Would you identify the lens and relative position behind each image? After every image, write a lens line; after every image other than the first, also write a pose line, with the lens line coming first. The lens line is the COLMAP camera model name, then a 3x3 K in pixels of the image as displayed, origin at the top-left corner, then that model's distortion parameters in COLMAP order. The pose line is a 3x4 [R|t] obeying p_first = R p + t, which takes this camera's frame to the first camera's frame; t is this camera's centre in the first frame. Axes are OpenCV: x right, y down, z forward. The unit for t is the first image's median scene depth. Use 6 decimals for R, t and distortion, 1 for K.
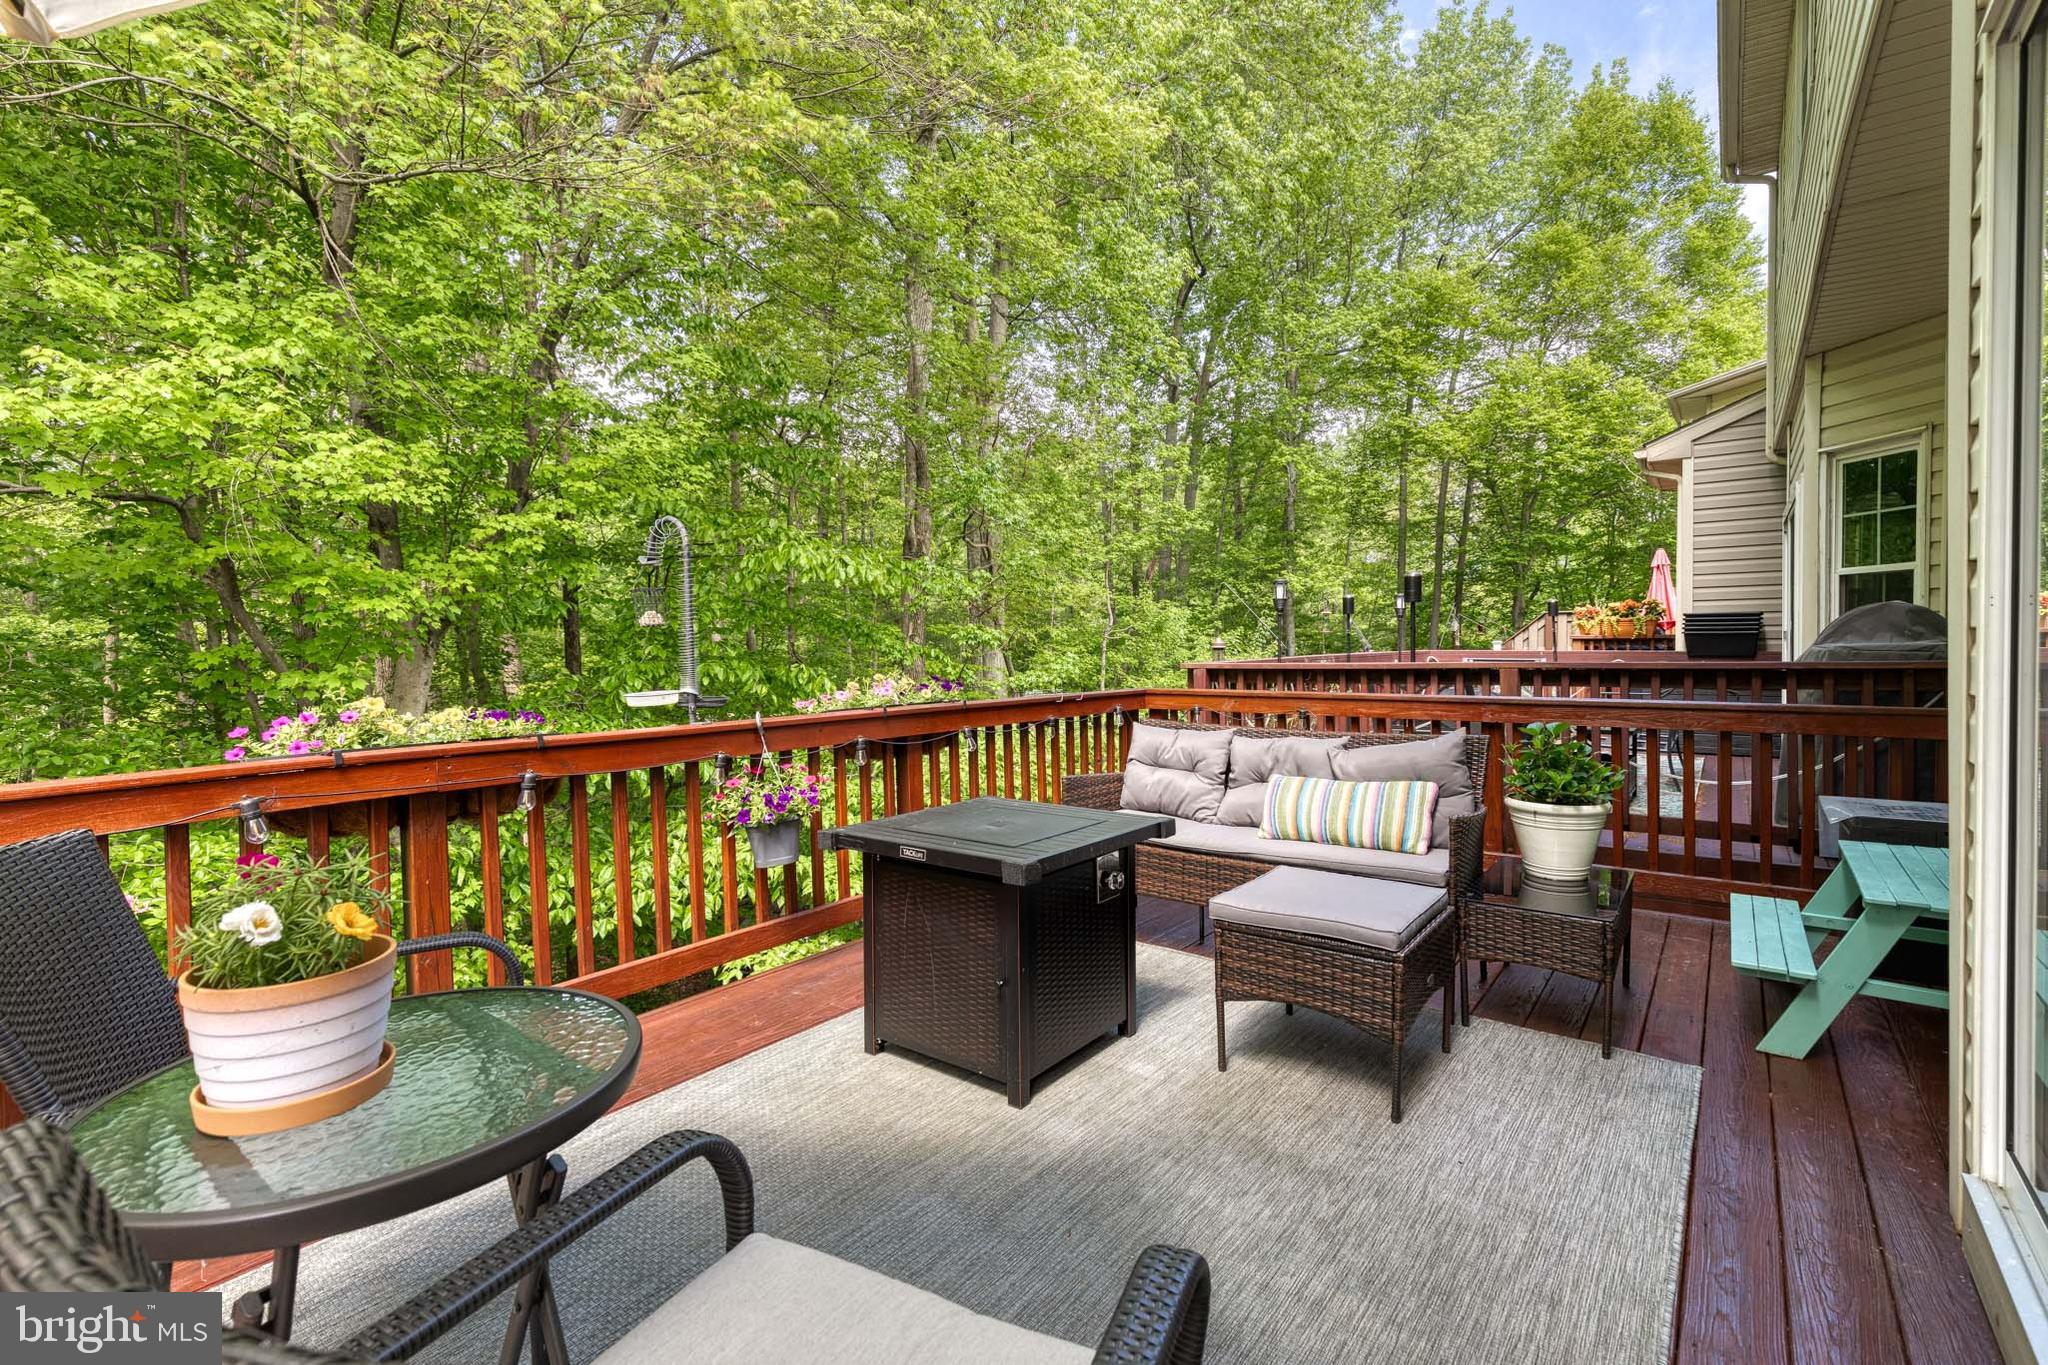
lens RADIAL K [[935.4, 0, 1025.5], [0, 935.4, 678.0], [0, 0, 1]] dist [0.022691, -0.011853]
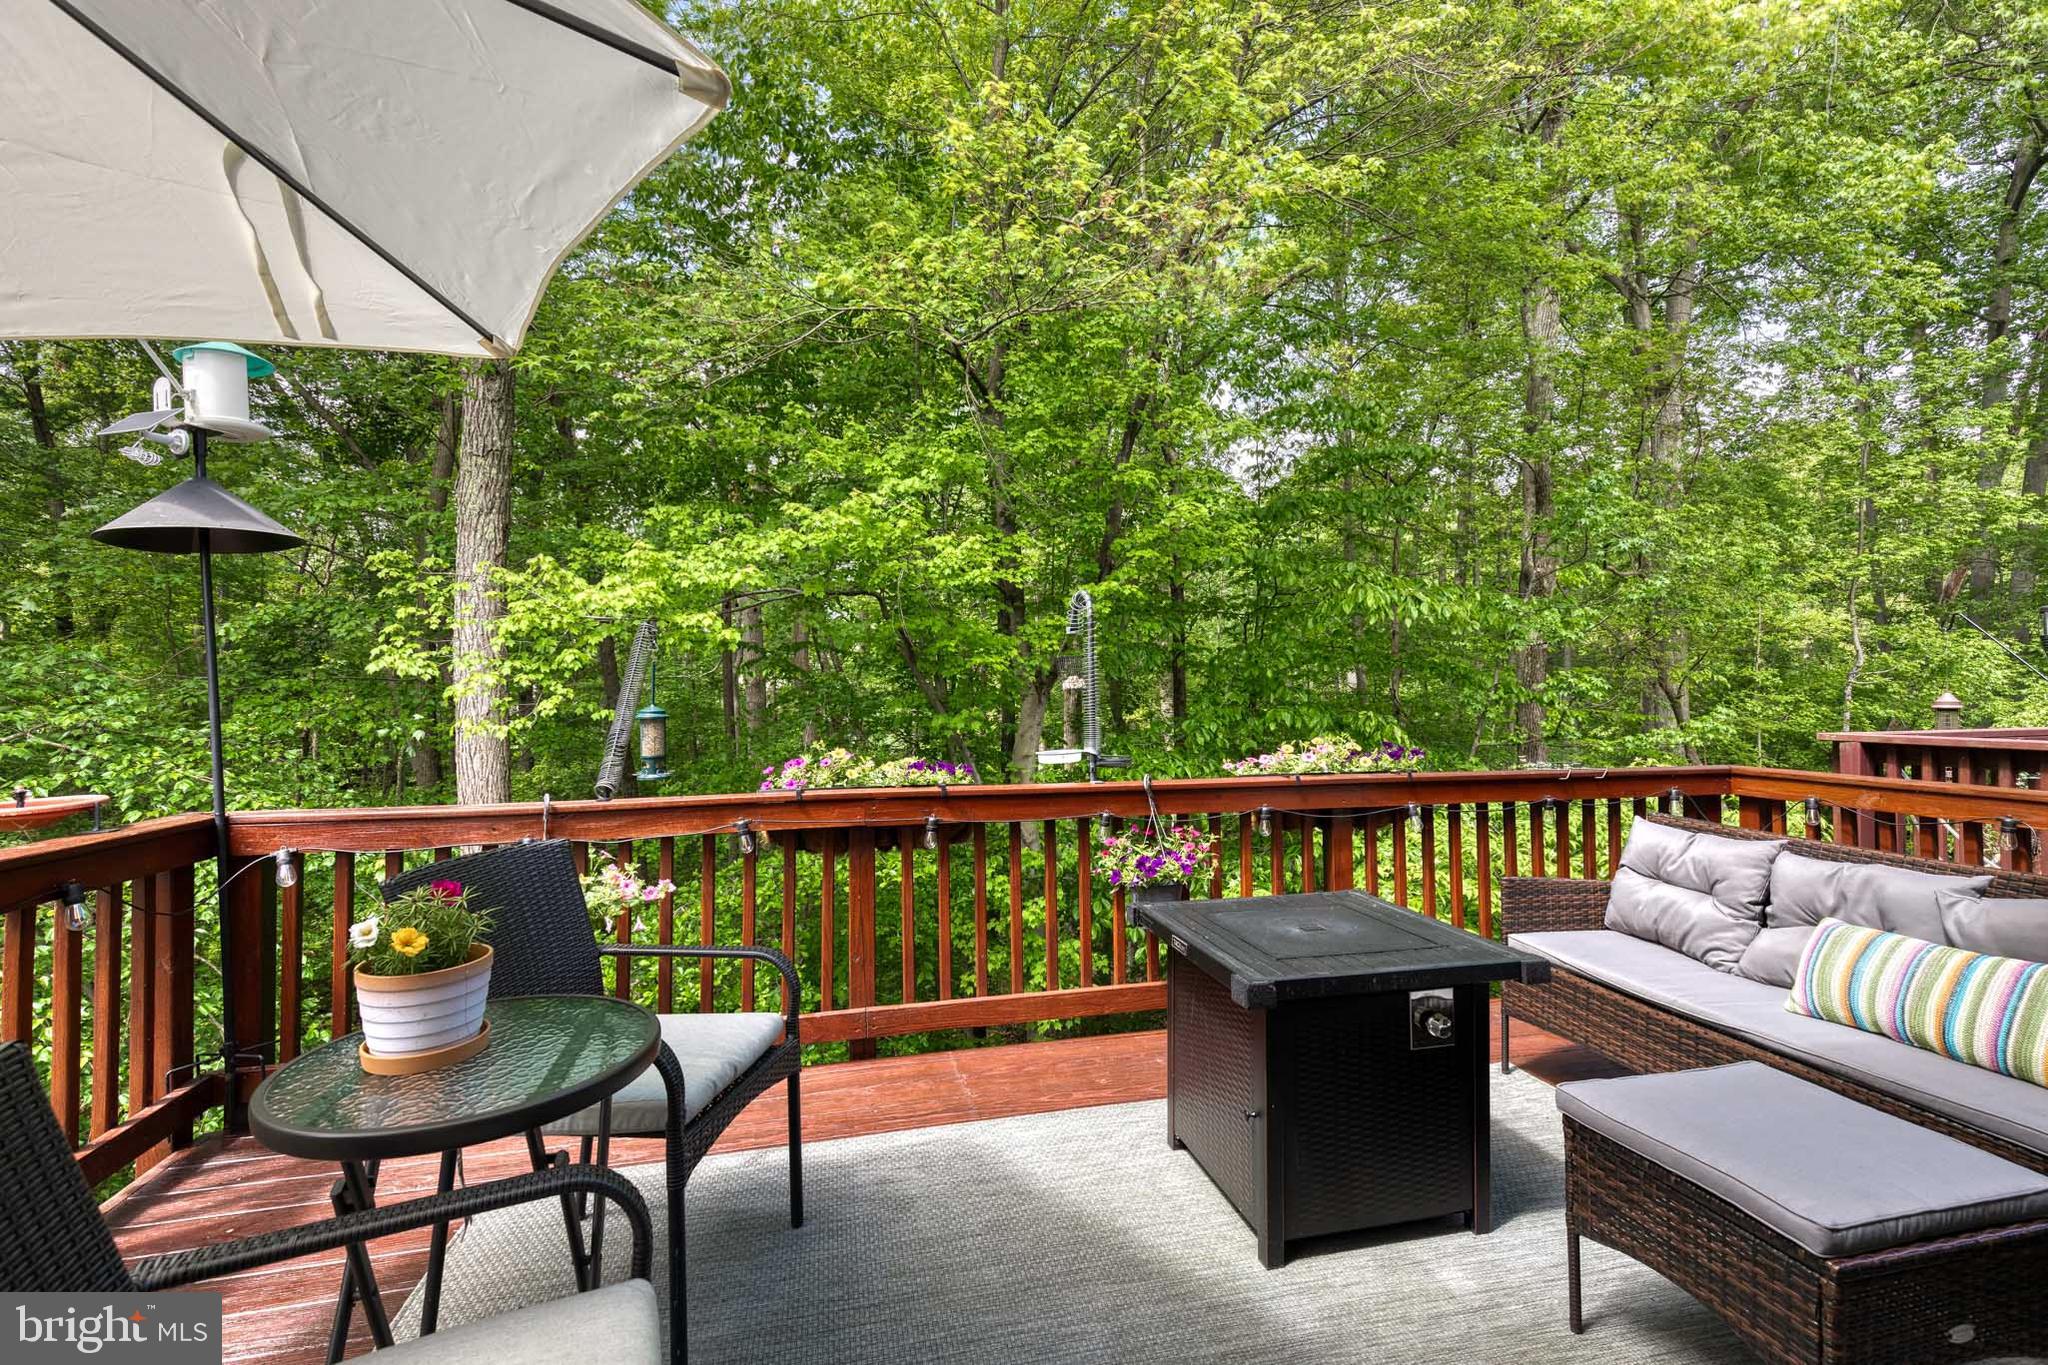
lens RADIAL K [[918.1, 0, 1040.4], [0, 918.1, 681.3], [0, 0, 1]] dist [0.009673, 0.000005]
pose [[0.776861, 0.002210, -0.629668, 0.237489], [-0.024863, 0.999322, -0.027168, -0.032924], [0.629181, 0.036761, 0.776389, 0.127633]]
